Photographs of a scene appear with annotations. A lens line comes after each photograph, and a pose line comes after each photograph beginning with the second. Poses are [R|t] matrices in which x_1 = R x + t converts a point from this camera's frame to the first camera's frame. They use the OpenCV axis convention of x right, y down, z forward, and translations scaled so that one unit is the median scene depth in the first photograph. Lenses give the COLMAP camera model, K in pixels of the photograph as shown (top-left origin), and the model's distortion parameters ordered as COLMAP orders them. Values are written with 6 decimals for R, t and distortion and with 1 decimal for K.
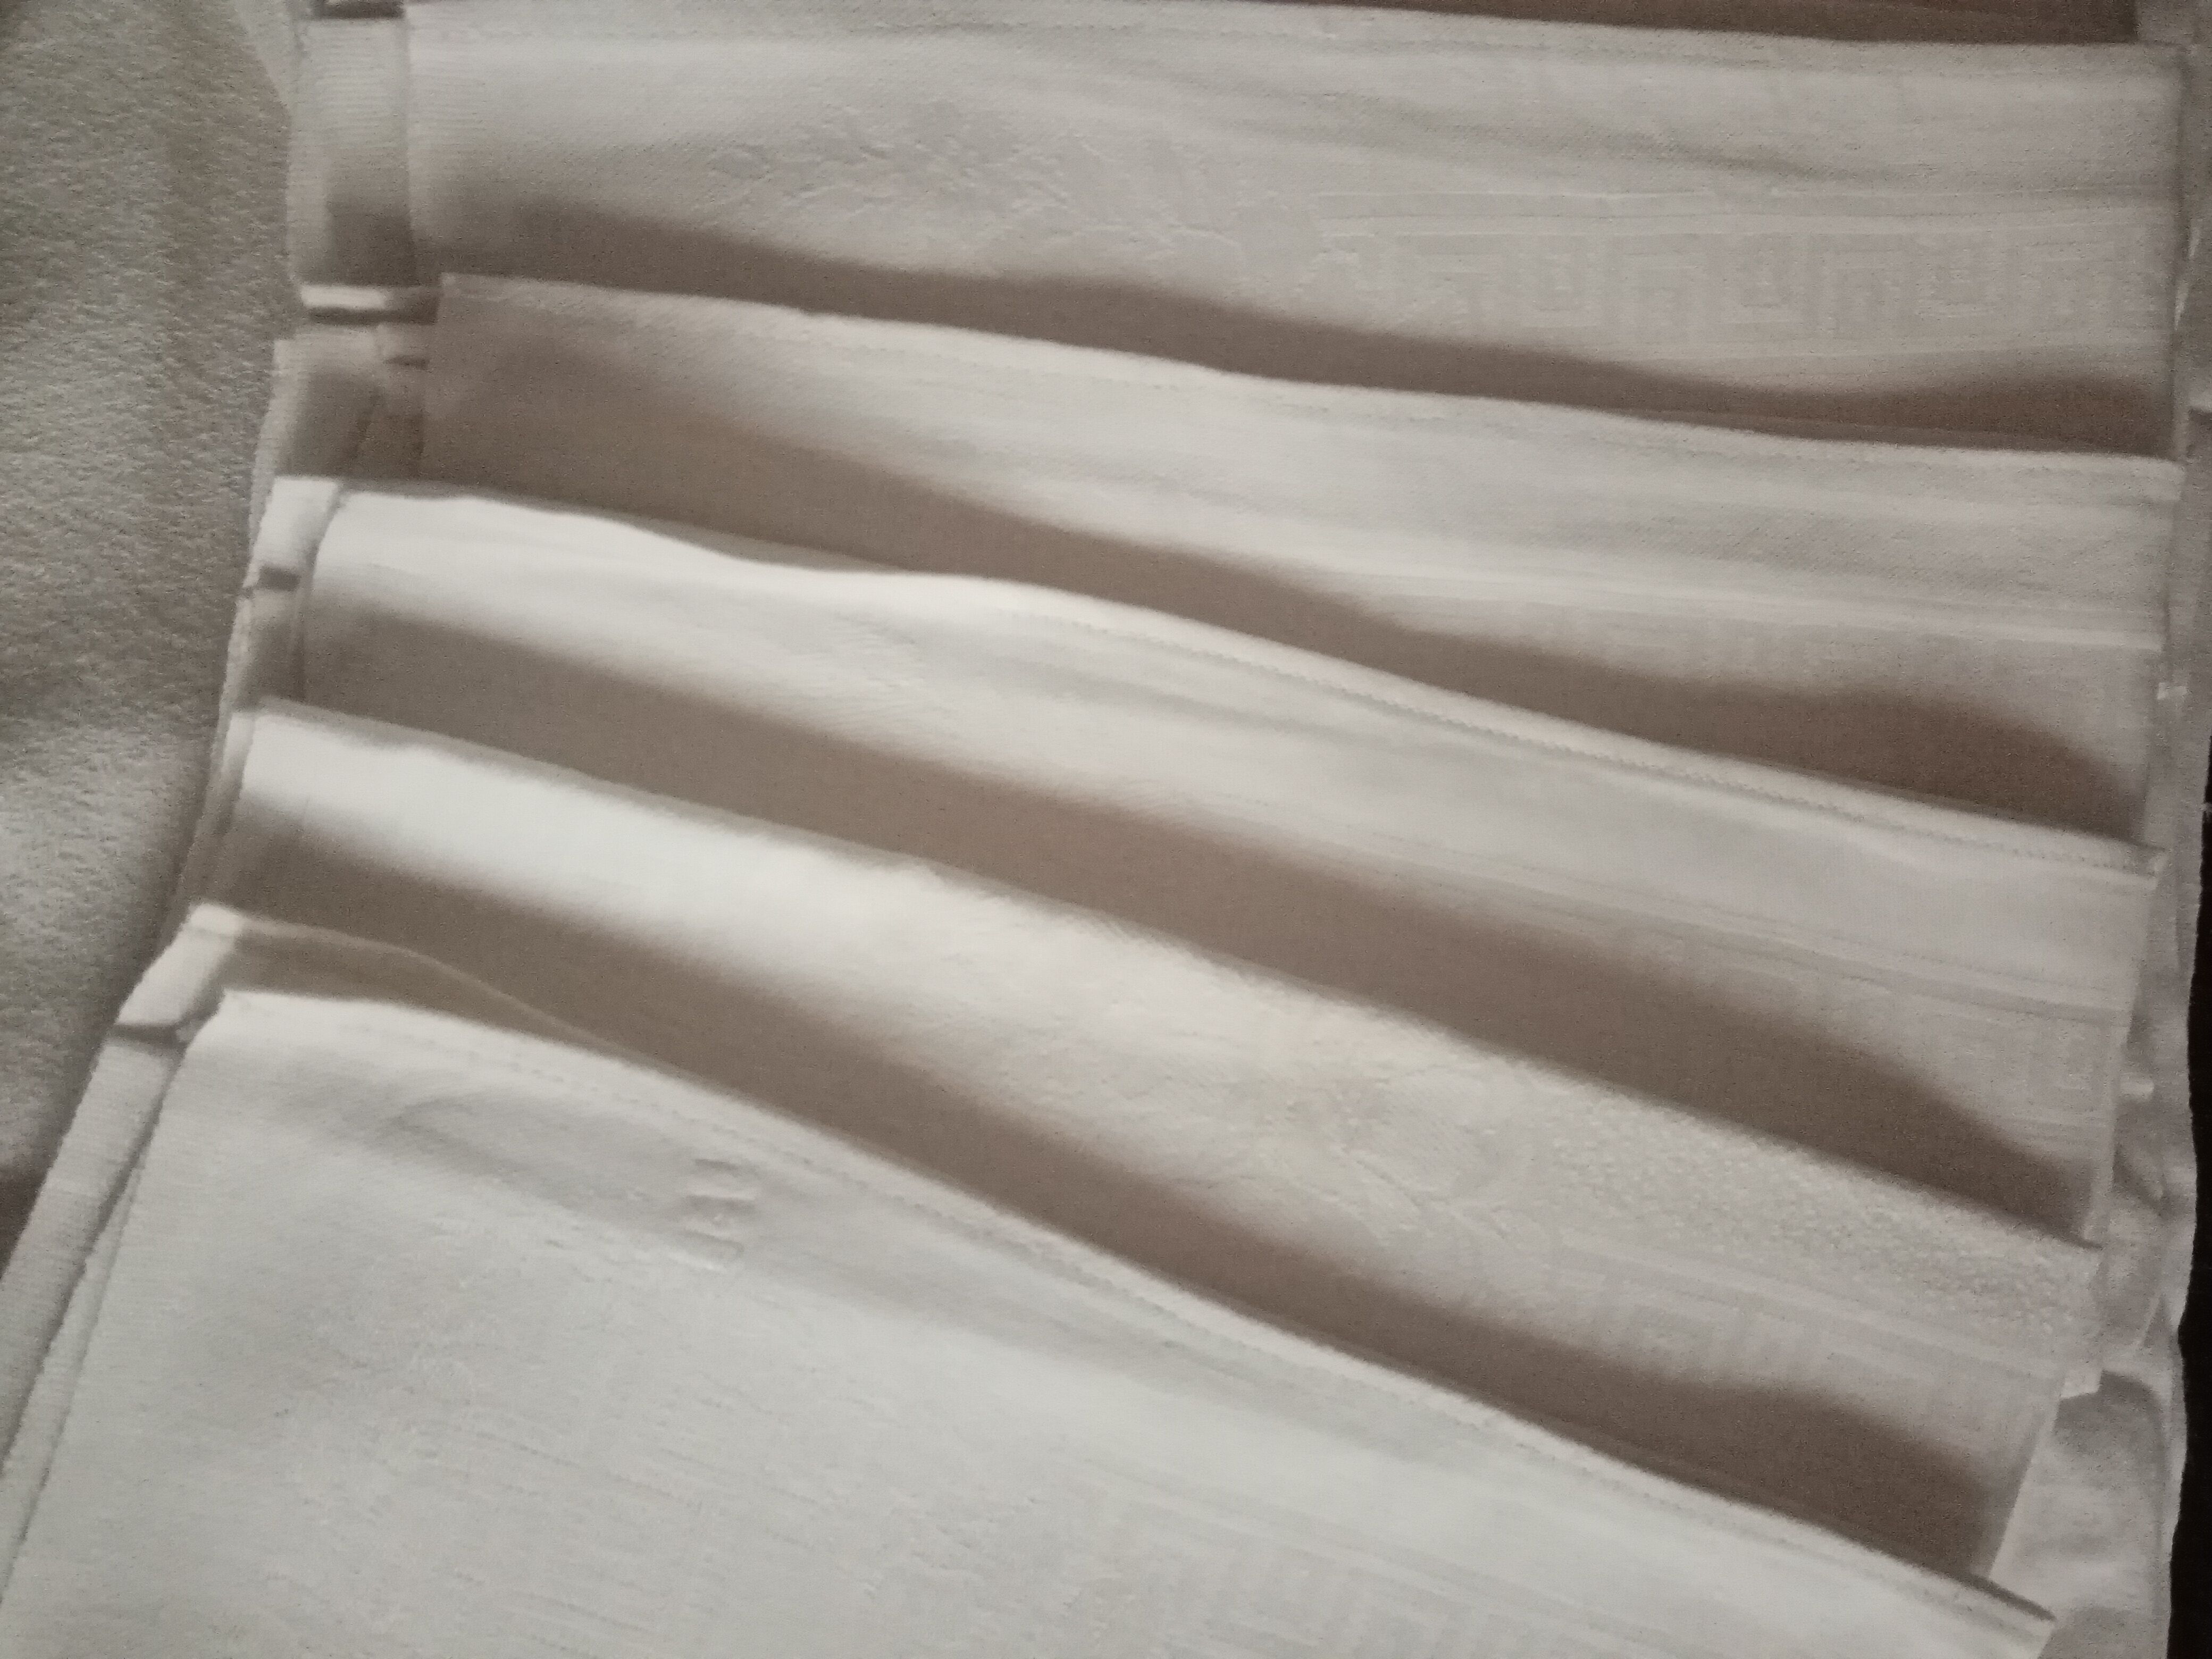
lens RADIAL K [[1866.9, 0, 1113.5], [0, 1866.9, 806.4], [0, 0, 1]] dist [0.039243, -0.134727]
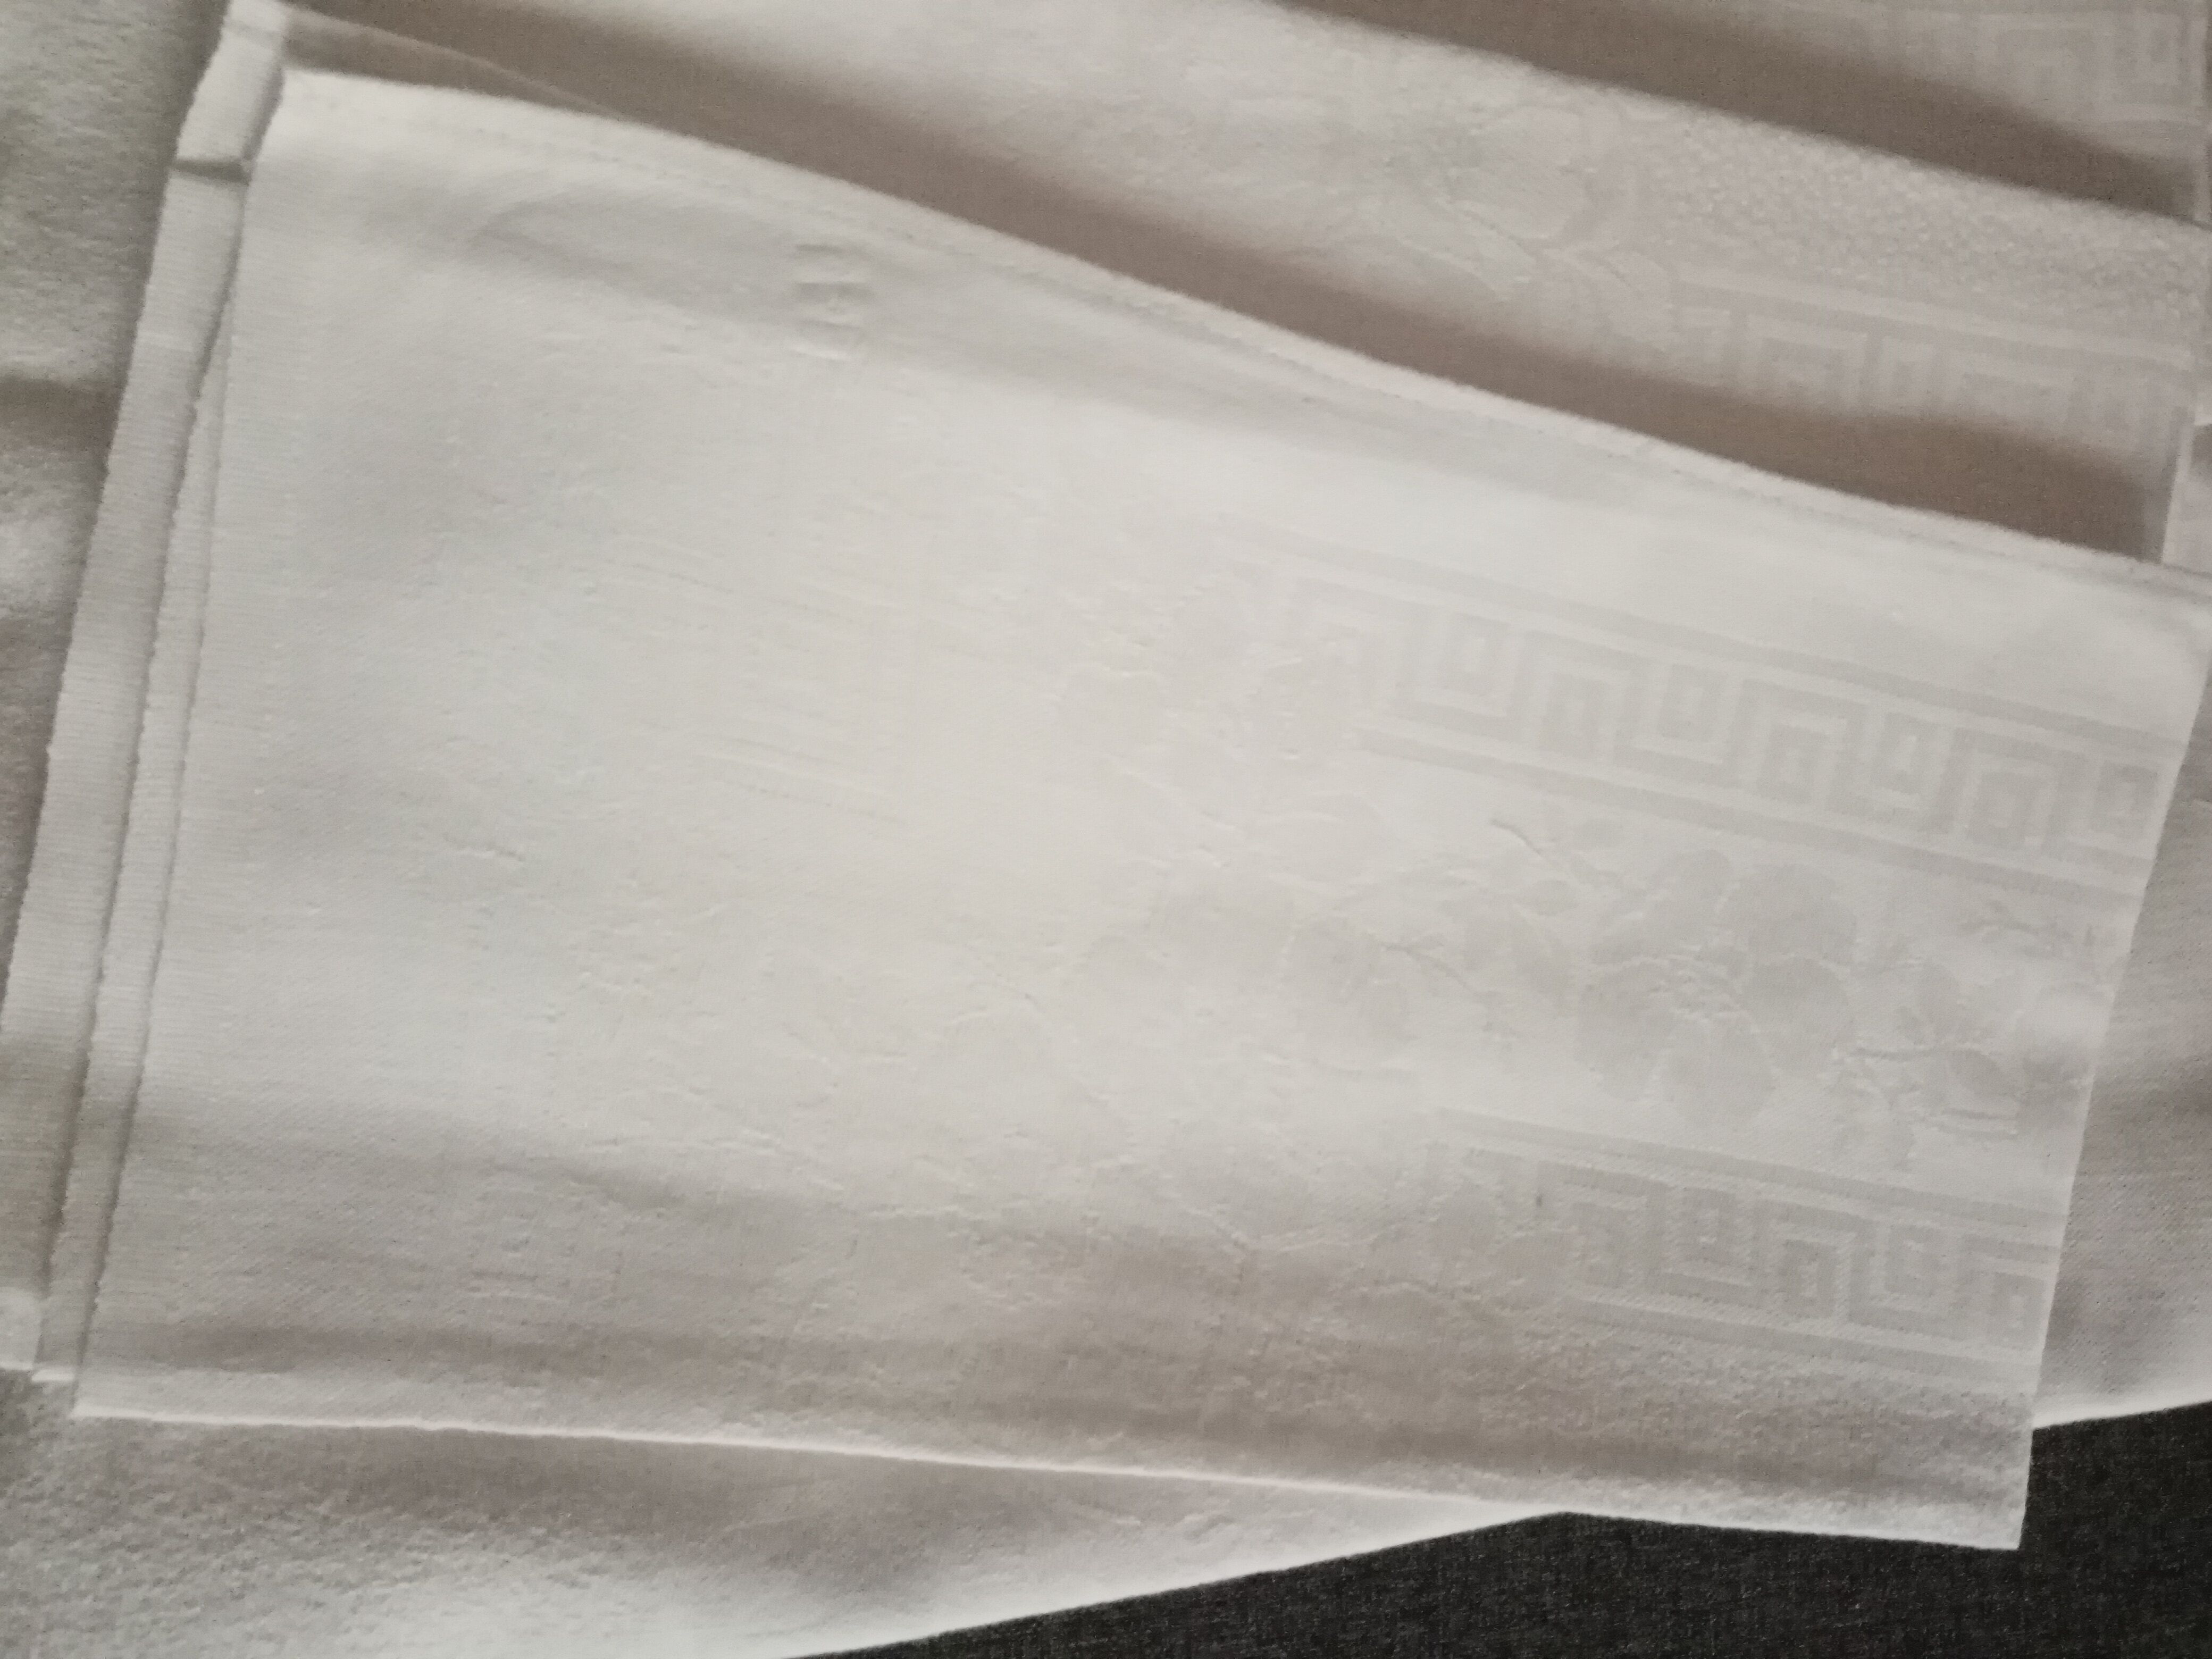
lens RADIAL K [[1867.5, 0, 1106.0], [0, 1867.5, 829.5], [0, 0, 1]] dist [-0.026031, 0.004123]
pose [[0.982896, -0.184107, 0.004571, -0.119617], [0.183098, 0.979573, 0.083136, 0.405377], [-0.019784, -0.080877, 0.996528, 0.020926]]
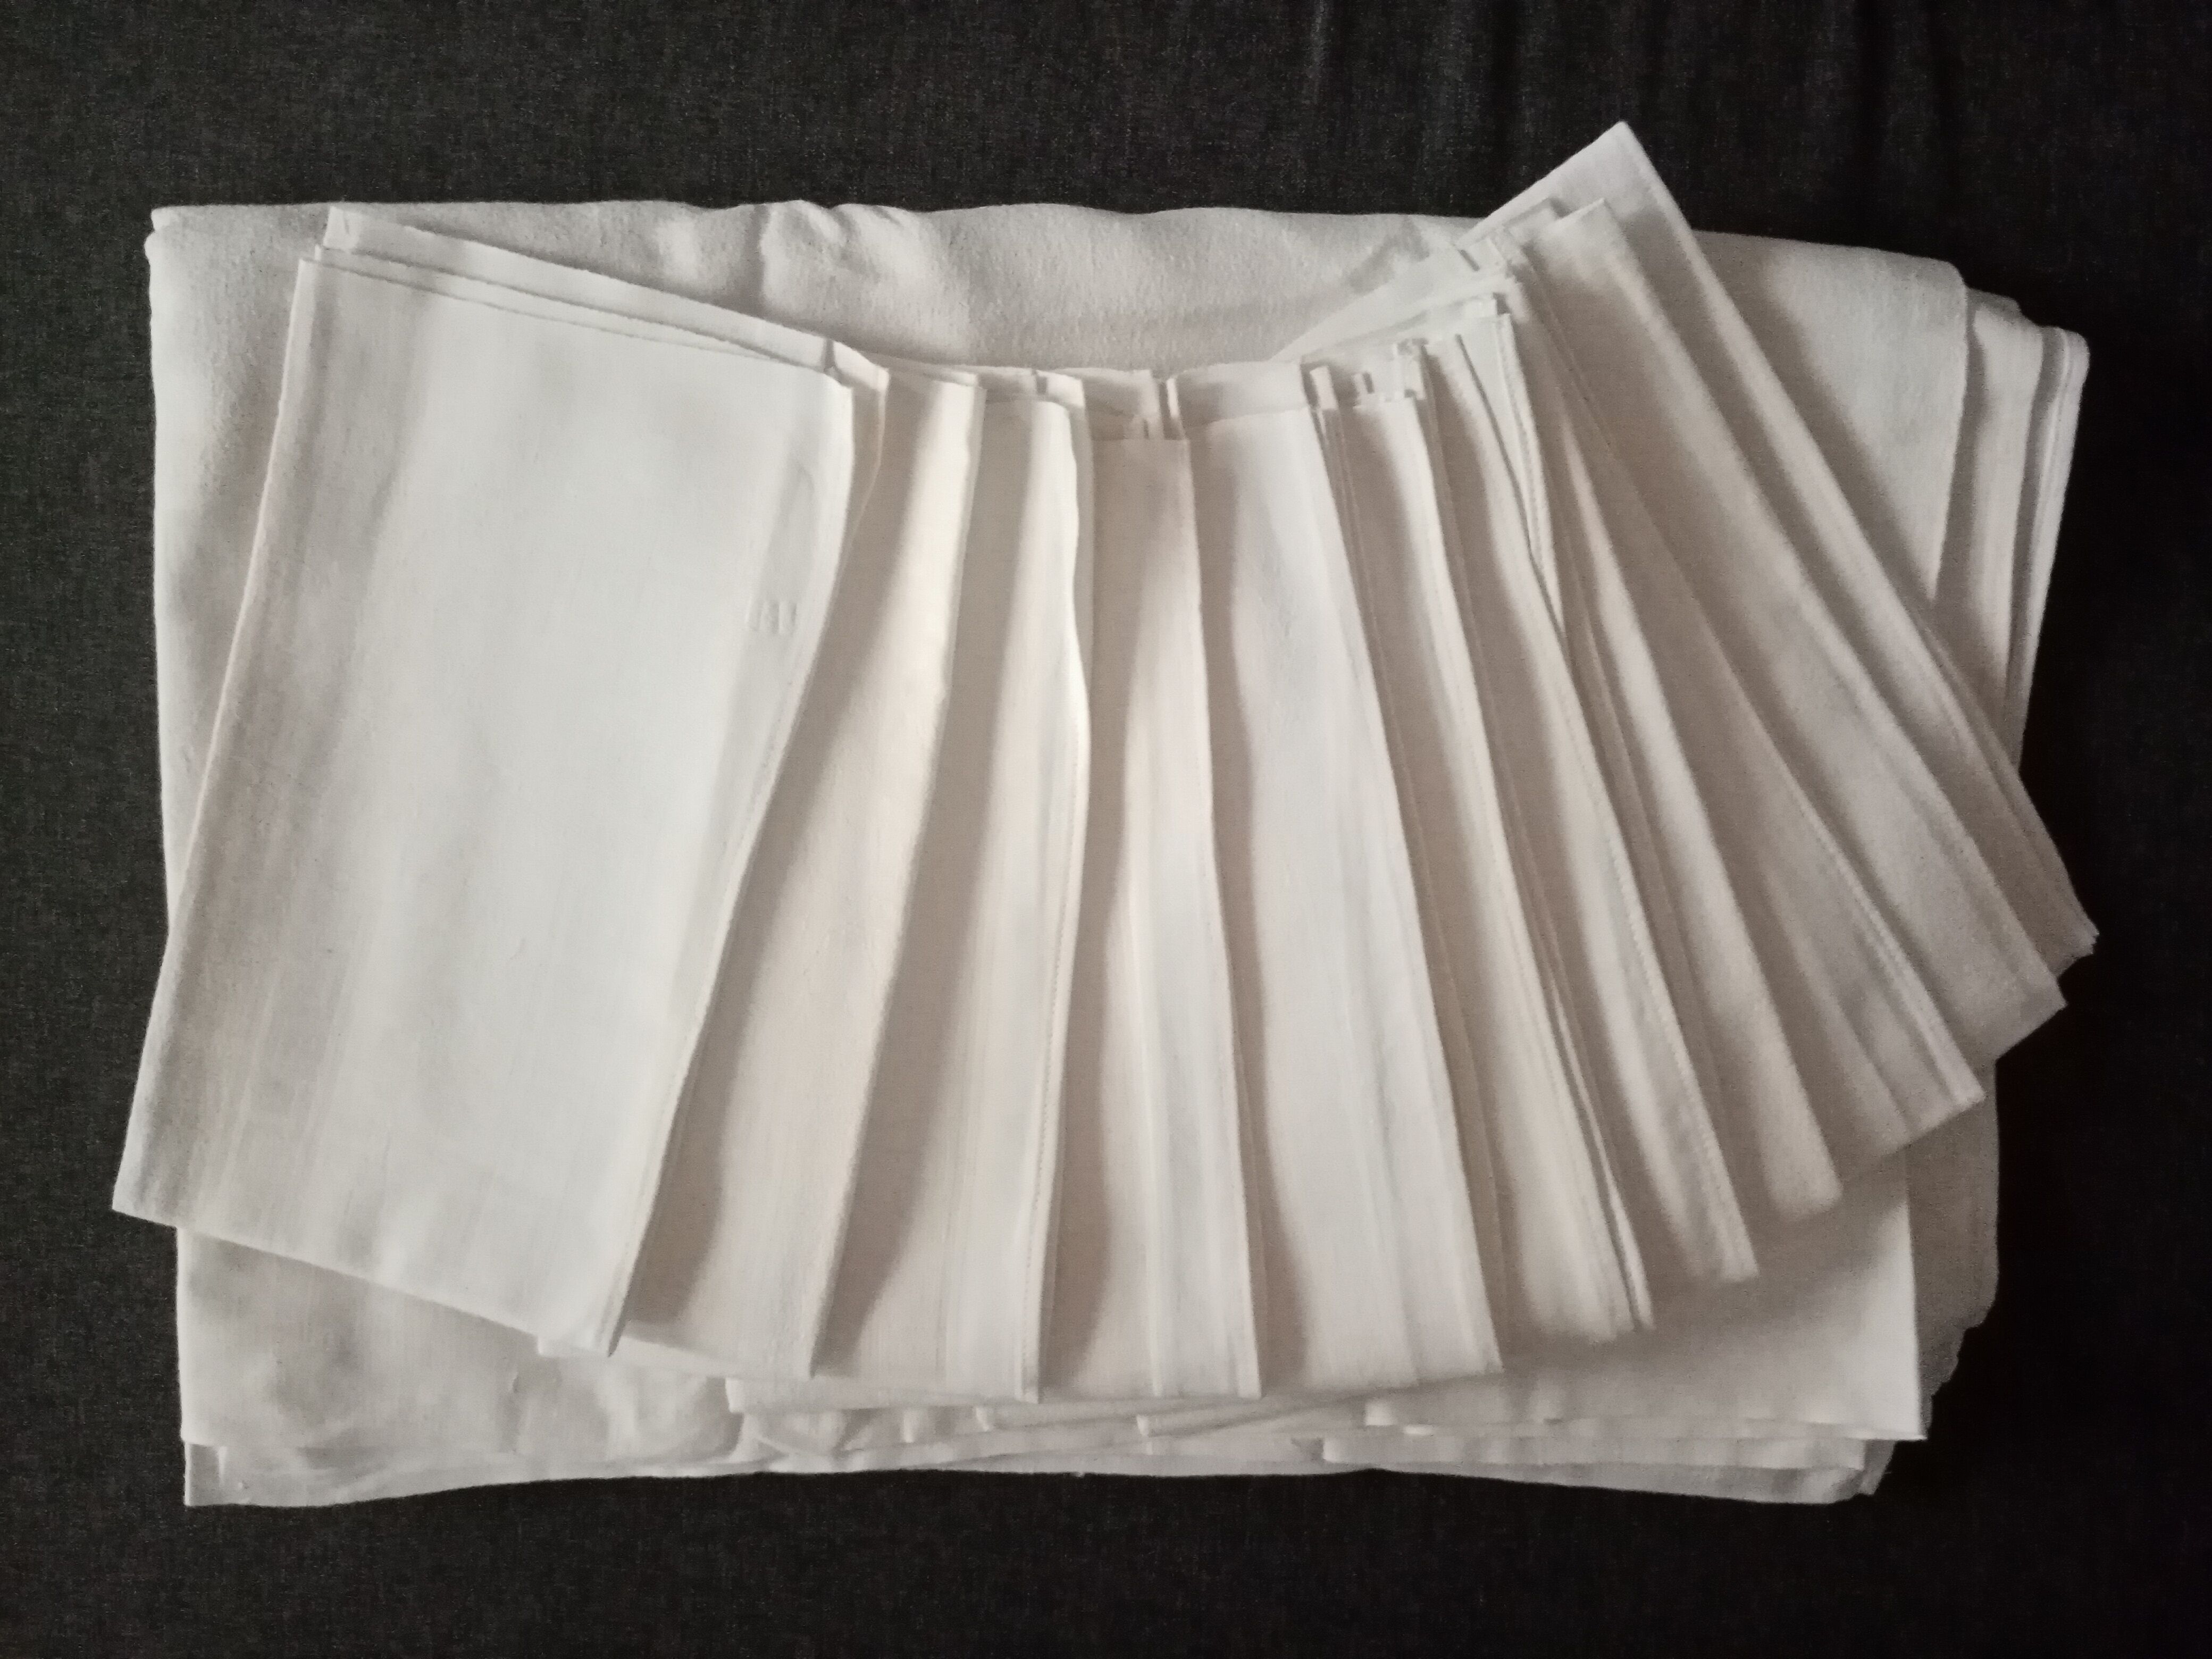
lens RADIAL K [[1996.7, 0, 1106.0], [0, 1996.7, 829.5], [0, 0, 1]] dist [0.054950, -0.219759]
pose [[0.112482, 0.979997, -0.164175, 0.412863], [-0.992550, 0.118597, 0.027900, -0.181347], [0.046813, 0.159813, 0.986037, -1.106572]]
